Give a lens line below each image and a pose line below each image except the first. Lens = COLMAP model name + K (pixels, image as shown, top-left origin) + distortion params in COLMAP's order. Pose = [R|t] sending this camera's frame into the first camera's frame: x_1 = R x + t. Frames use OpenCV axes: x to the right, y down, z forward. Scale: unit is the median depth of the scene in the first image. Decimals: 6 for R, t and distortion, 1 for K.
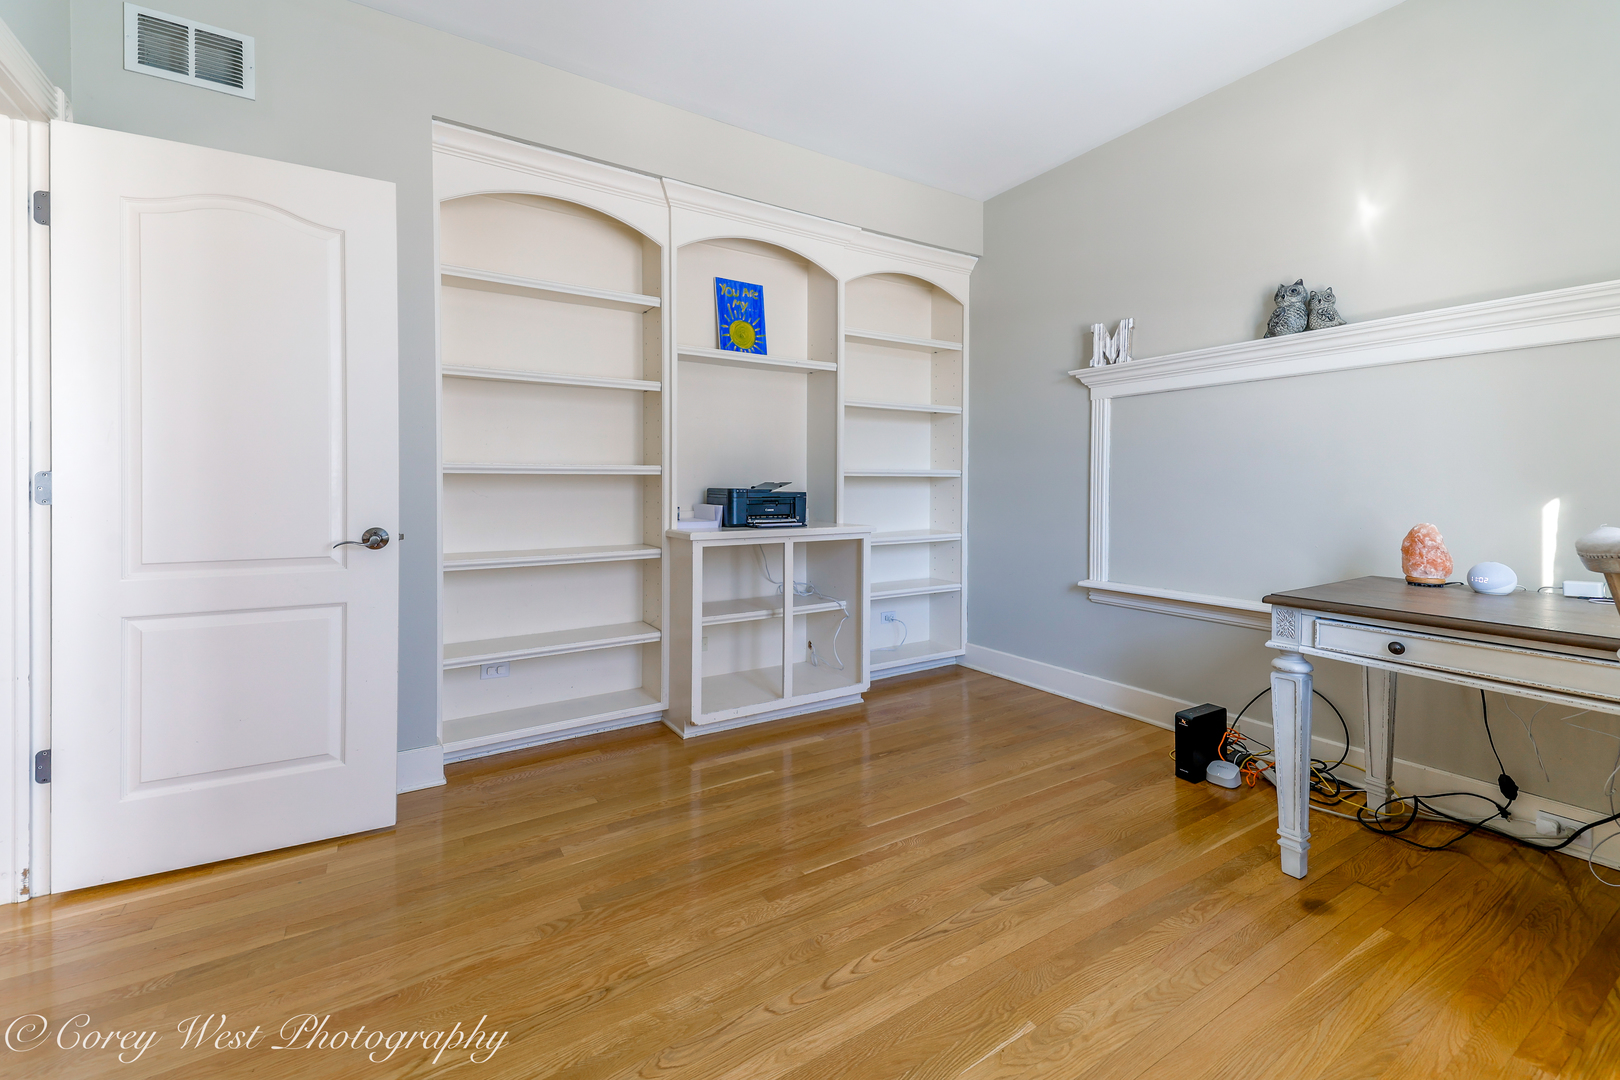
lens RADIAL K [[688.2, 0, 803.4], [0, 688.2, 510.9], [0, 0, 1]] dist [0.018699, 0.000000]
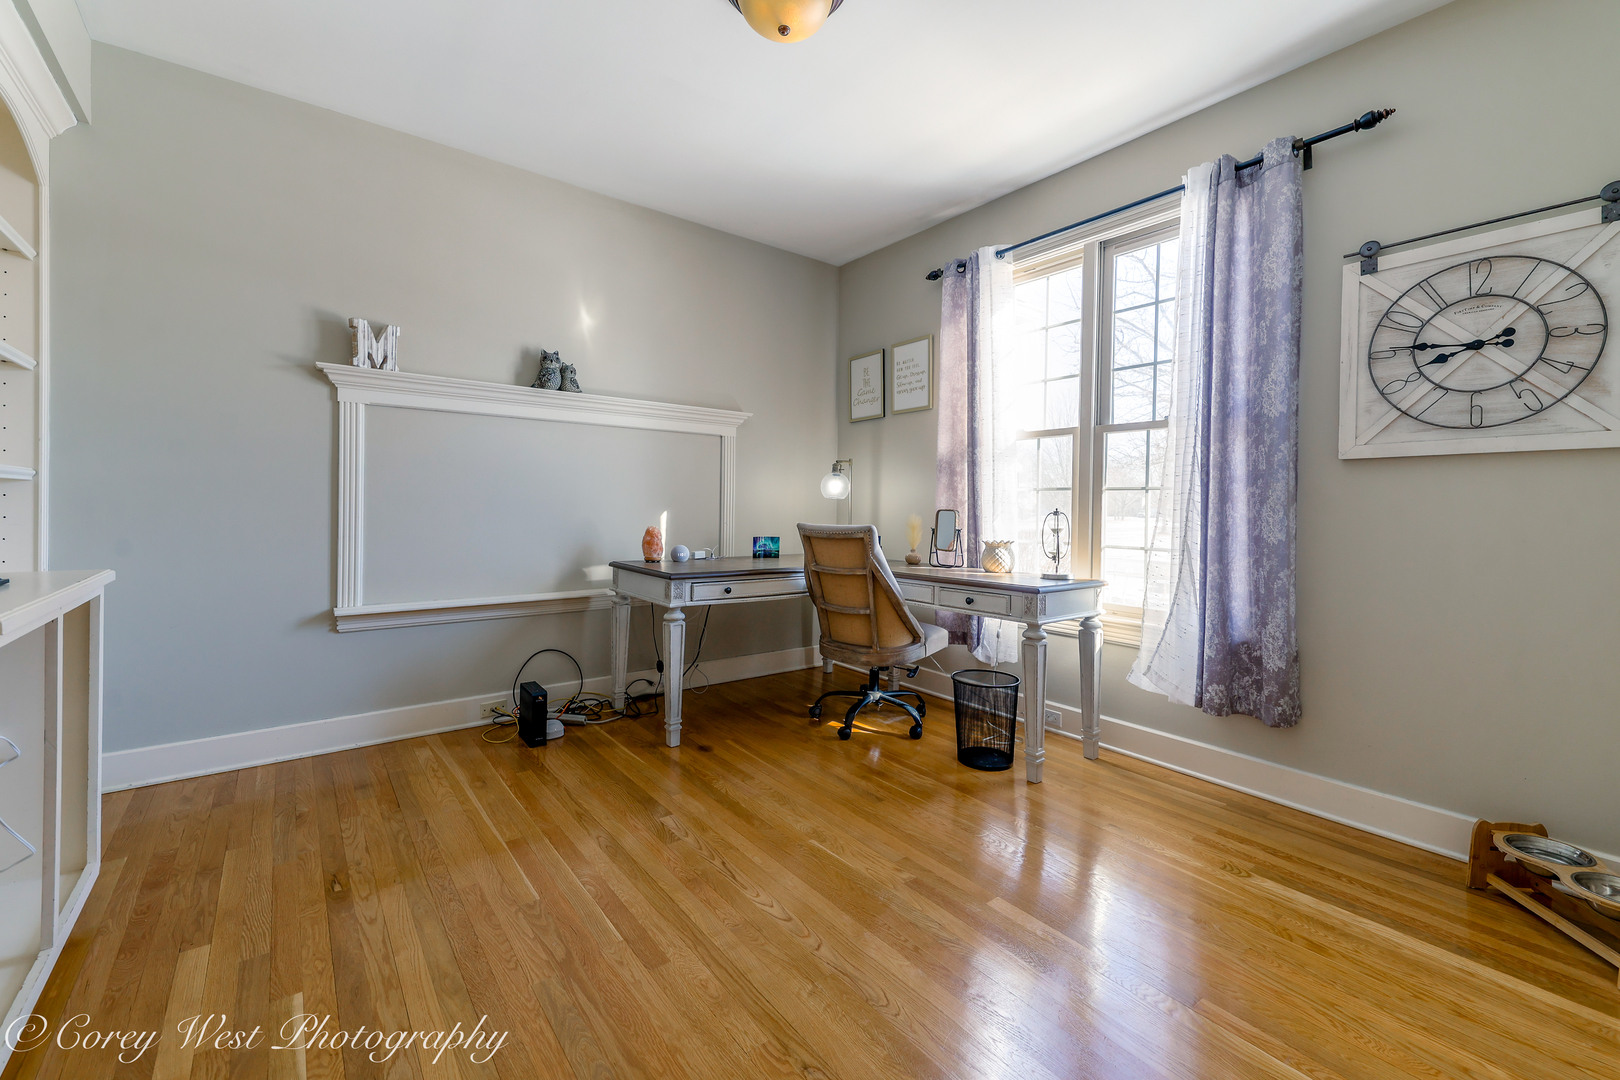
lens RADIAL K [[743.2, 0, 805.9], [0, 743.2, 518.4], [0, 0, 1]] dist [0.017909, -0.000523]
pose [[-0.152681, -0.018525, 0.988102, -0.794574], [0.020758, 0.999544, 0.021947, -0.026680], [-0.988057, 0.023862, -0.152227, 0.734514]]
